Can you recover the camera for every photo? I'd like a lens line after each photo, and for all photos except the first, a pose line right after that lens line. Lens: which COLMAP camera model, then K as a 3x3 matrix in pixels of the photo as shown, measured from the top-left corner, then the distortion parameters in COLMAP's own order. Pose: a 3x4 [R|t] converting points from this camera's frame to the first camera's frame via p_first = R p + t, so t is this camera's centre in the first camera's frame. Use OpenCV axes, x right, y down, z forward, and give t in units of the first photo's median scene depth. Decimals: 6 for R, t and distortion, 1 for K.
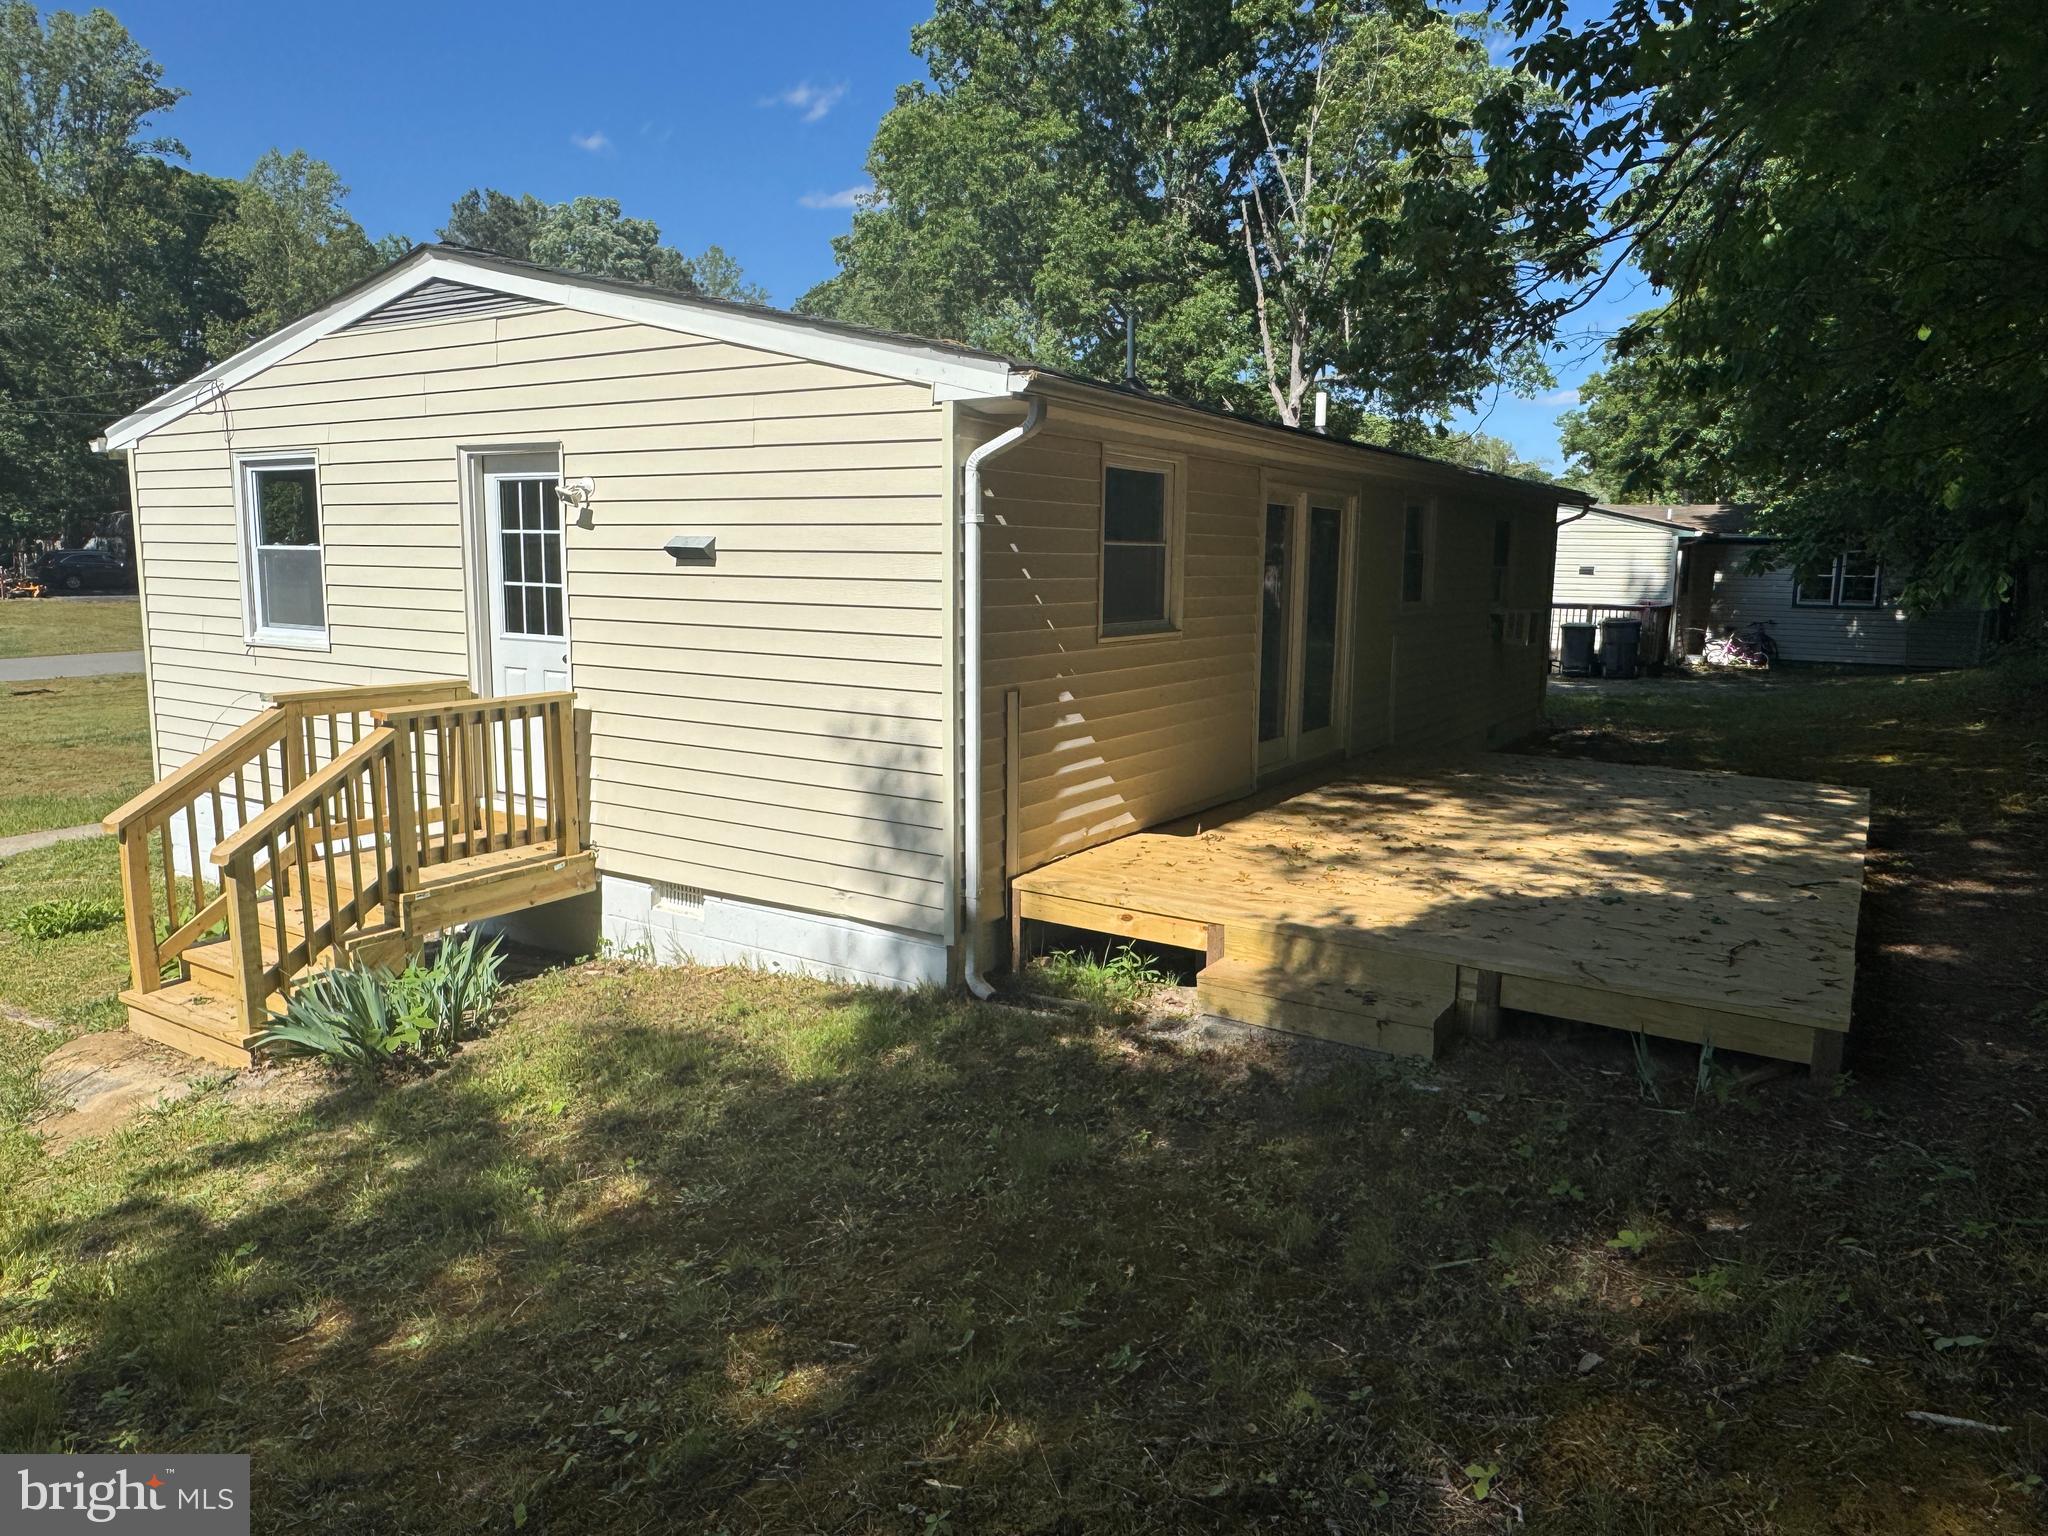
lens RADIAL K [[1352.6, 0, 1026.6], [0, 1352.6, 758.6], [0, 0, 1]] dist [-0.001694, -0.000335]
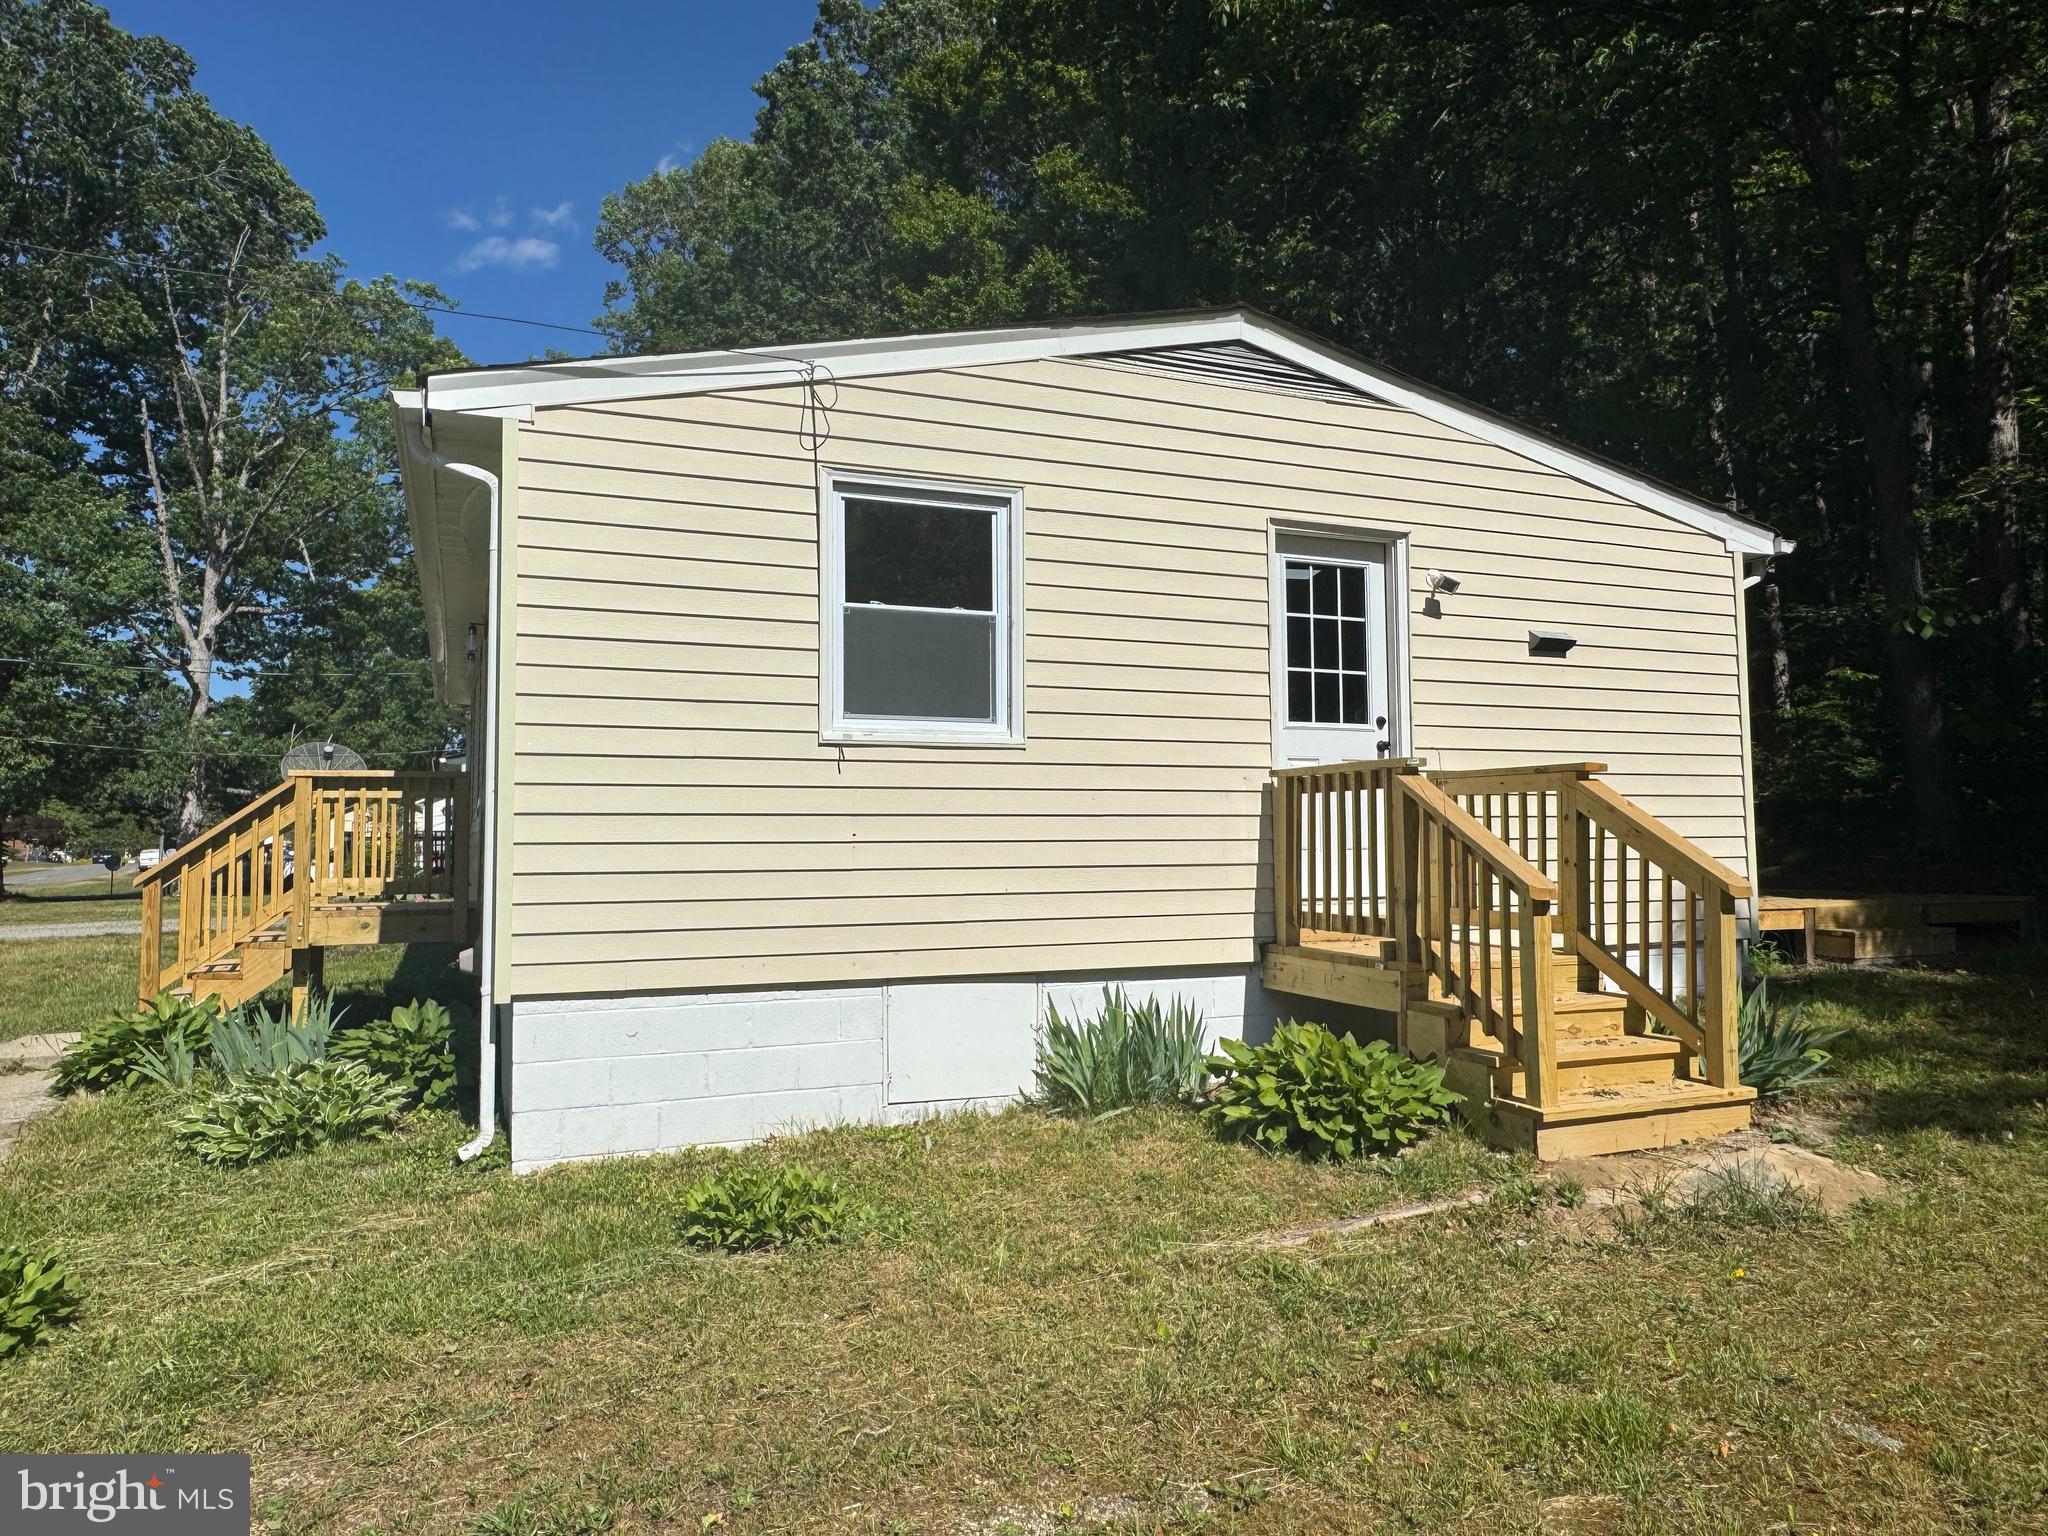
lens RADIAL K [[1352.6, 0, 1029.6], [0, 1352.6, 775.0], [0, 0, 1]] dist [-0.001694, -0.000335]
pose [[0.564250, 0.022296, 0.825303, -1.259747], [0.139846, 0.982609, -0.122157, 0.031100], [-0.813673, 0.184343, 0.551320, 0.648385]]
